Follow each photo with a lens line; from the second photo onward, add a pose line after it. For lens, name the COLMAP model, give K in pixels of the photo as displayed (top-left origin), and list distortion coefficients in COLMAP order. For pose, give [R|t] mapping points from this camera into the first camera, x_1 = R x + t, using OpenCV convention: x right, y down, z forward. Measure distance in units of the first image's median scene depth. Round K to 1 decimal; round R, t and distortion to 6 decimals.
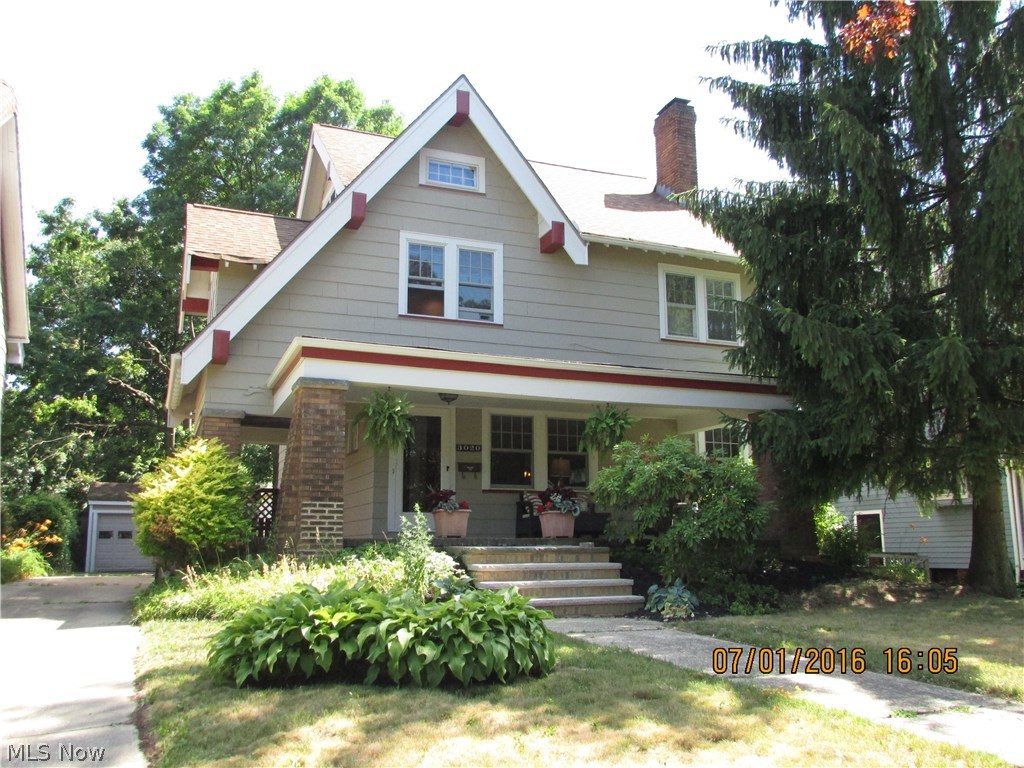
lens RADIAL K [[903.0, 0, 511.2], [0, 903.0, 385.3], [0, 0, 1]] dist [-0.012607, -0.006095]
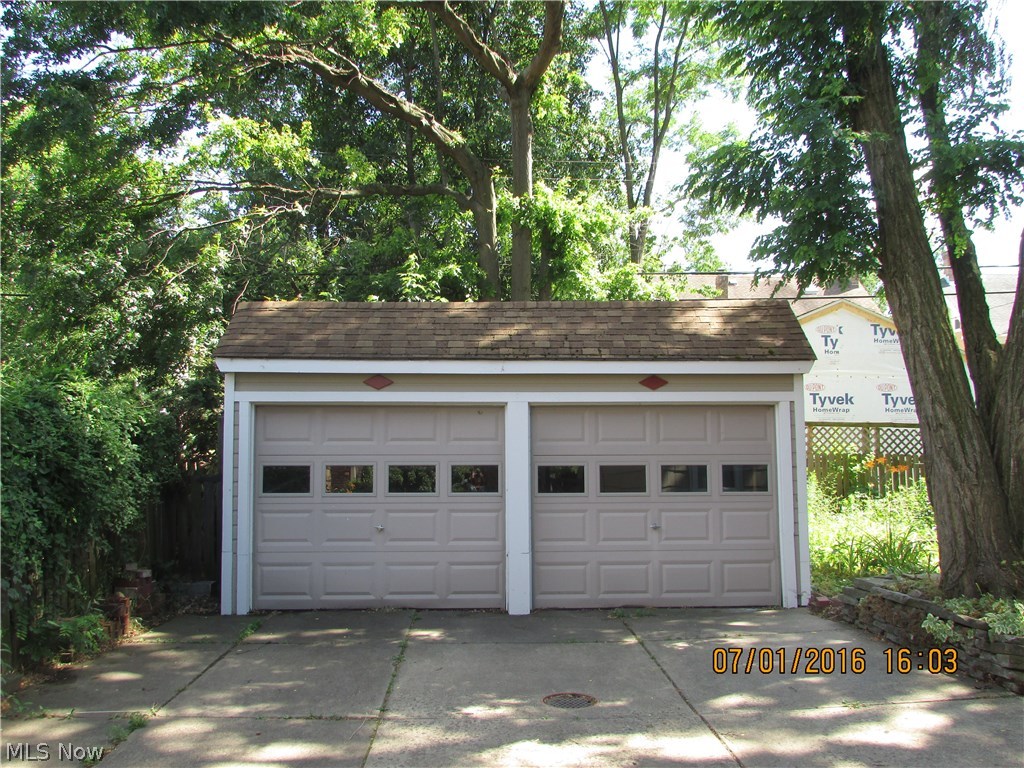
lens RADIAL K [[903.0, 0, 512.0], [0, 903.0, 383.2], [0, 0, 1]] dist [-0.012607, -0.006095]
pose [[0.943115, -0.025294, -0.331504, -0.246450], [0.063772, 0.992350, 0.105712, 0.094263], [0.326294, -0.120840, 0.937513, 0.645451]]
